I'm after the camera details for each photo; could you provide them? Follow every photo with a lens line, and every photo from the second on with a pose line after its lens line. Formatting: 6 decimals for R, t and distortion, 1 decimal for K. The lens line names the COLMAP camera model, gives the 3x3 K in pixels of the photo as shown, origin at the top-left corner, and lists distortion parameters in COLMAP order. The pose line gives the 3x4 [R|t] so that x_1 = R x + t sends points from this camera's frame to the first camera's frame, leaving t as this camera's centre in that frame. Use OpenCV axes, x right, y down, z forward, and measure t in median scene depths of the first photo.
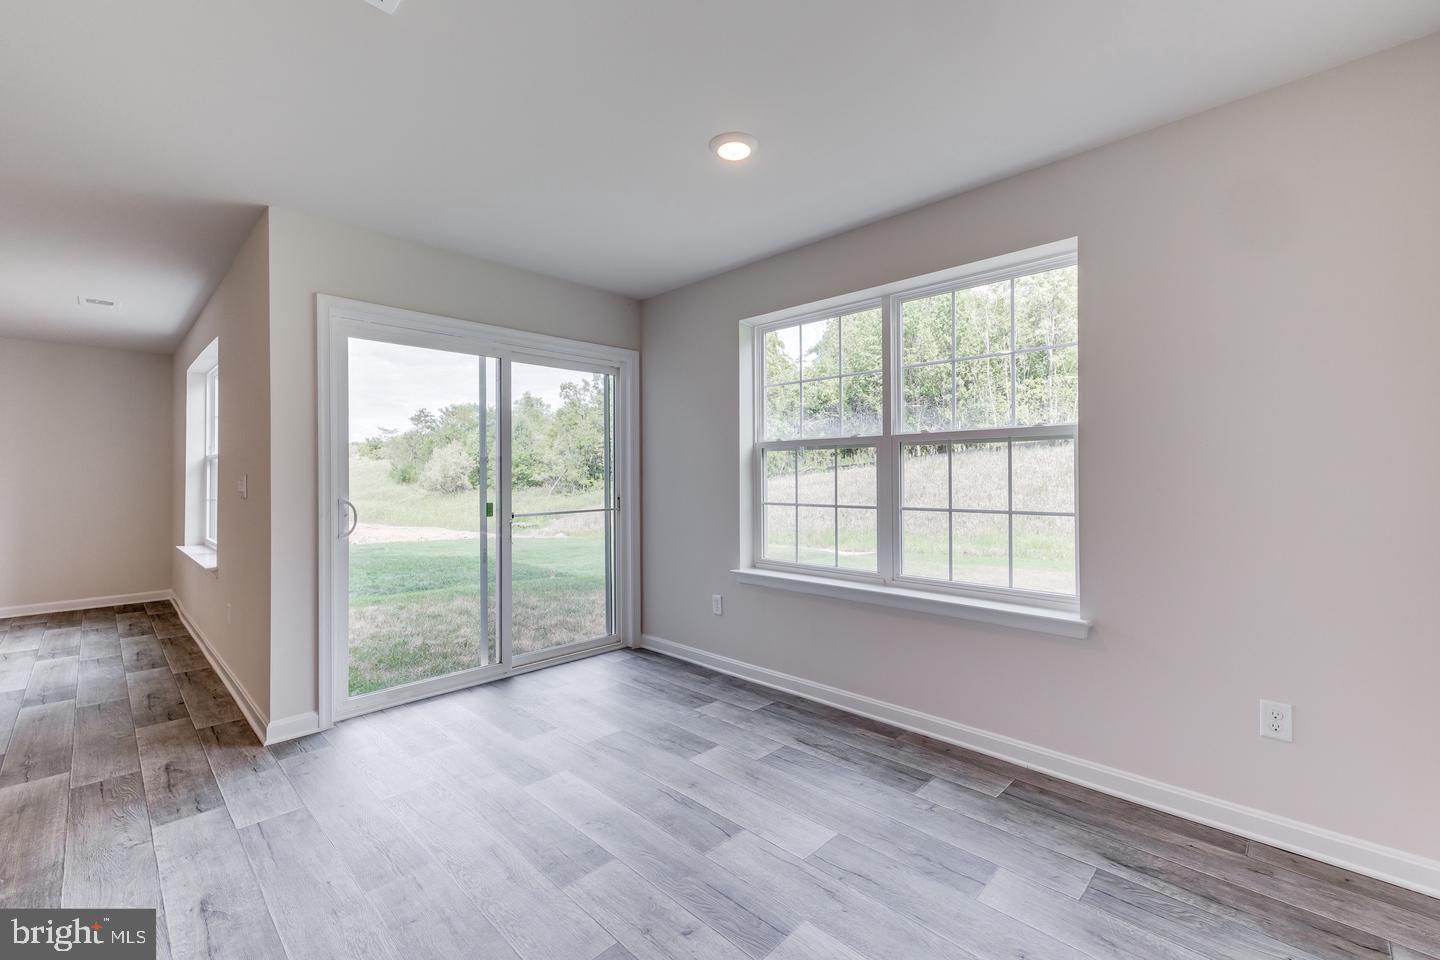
lens RADIAL K [[607.4, 0, 721.2], [0, 607.4, 470.8], [0, 0, 1]] dist [0.013329, 0.000178]
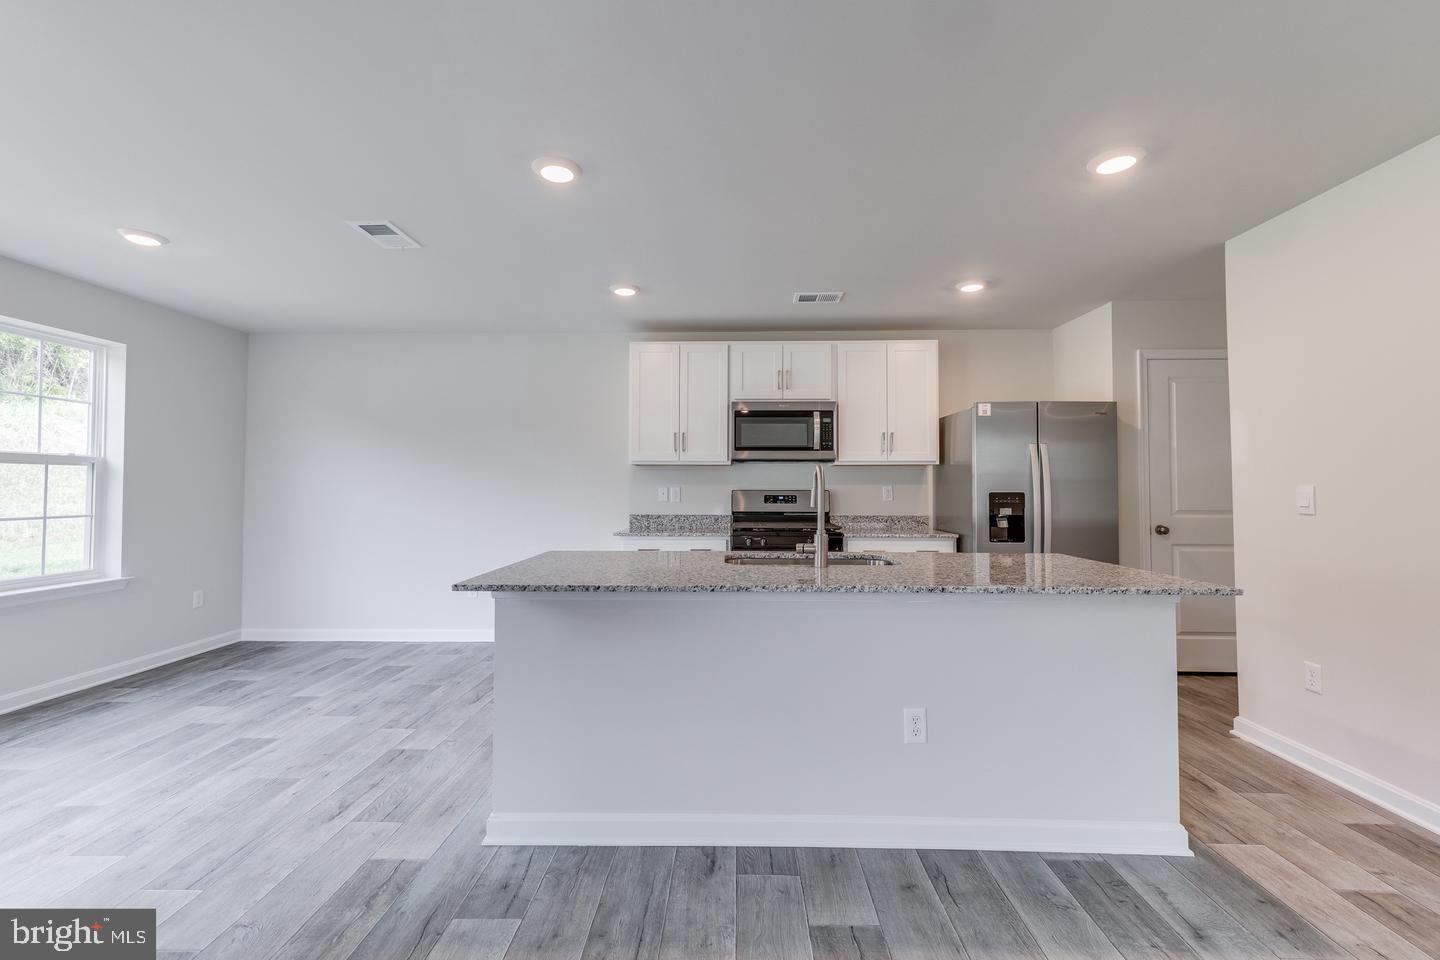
lens RADIAL K [[607.4, 0, 717.8], [0, 607.4, 464.5], [0, 0, 1]] dist [0.013329, 0.000178]
pose [[-0.677143, 0.035436, 0.734998, -1.578723], [-0.003053, 0.998696, -0.050962, 0.018016], [-0.735845, -0.036753, -0.676152, 0.874403]]
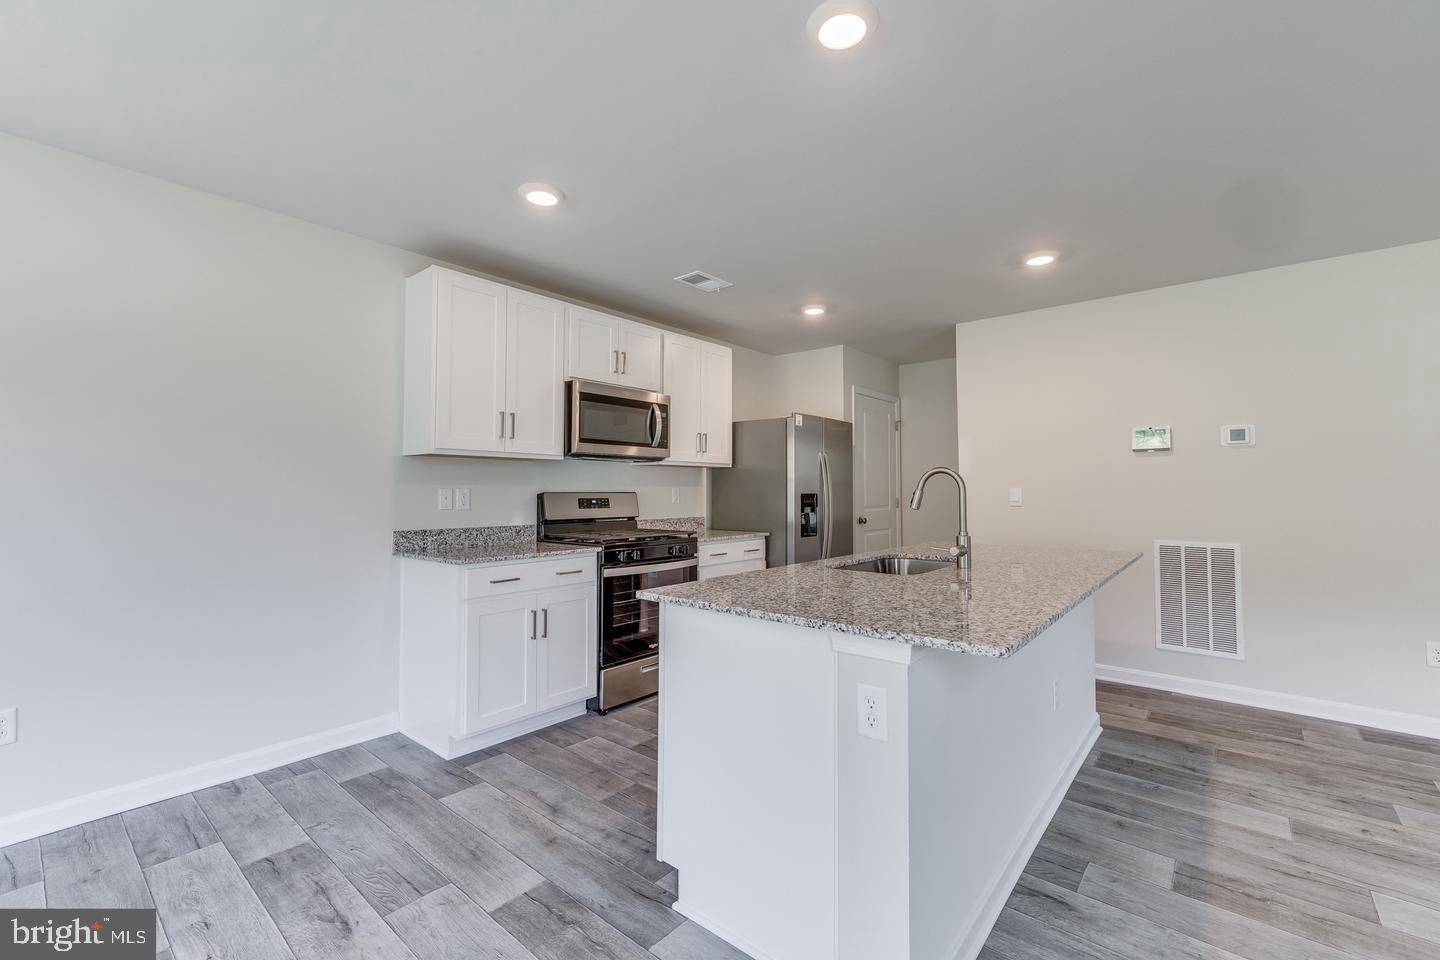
lens RADIAL K [[607.4, 0, 720.4], [0, 607.4, 469.0], [0, 0, 1]] dist [0.013329, 0.000178]
pose [[-0.997744, 0.003810, -0.067023, -0.585432], [0.006657, 0.999083, -0.042301, 0.009957], [0.066800, -0.042652, -0.996854, 1.044584]]
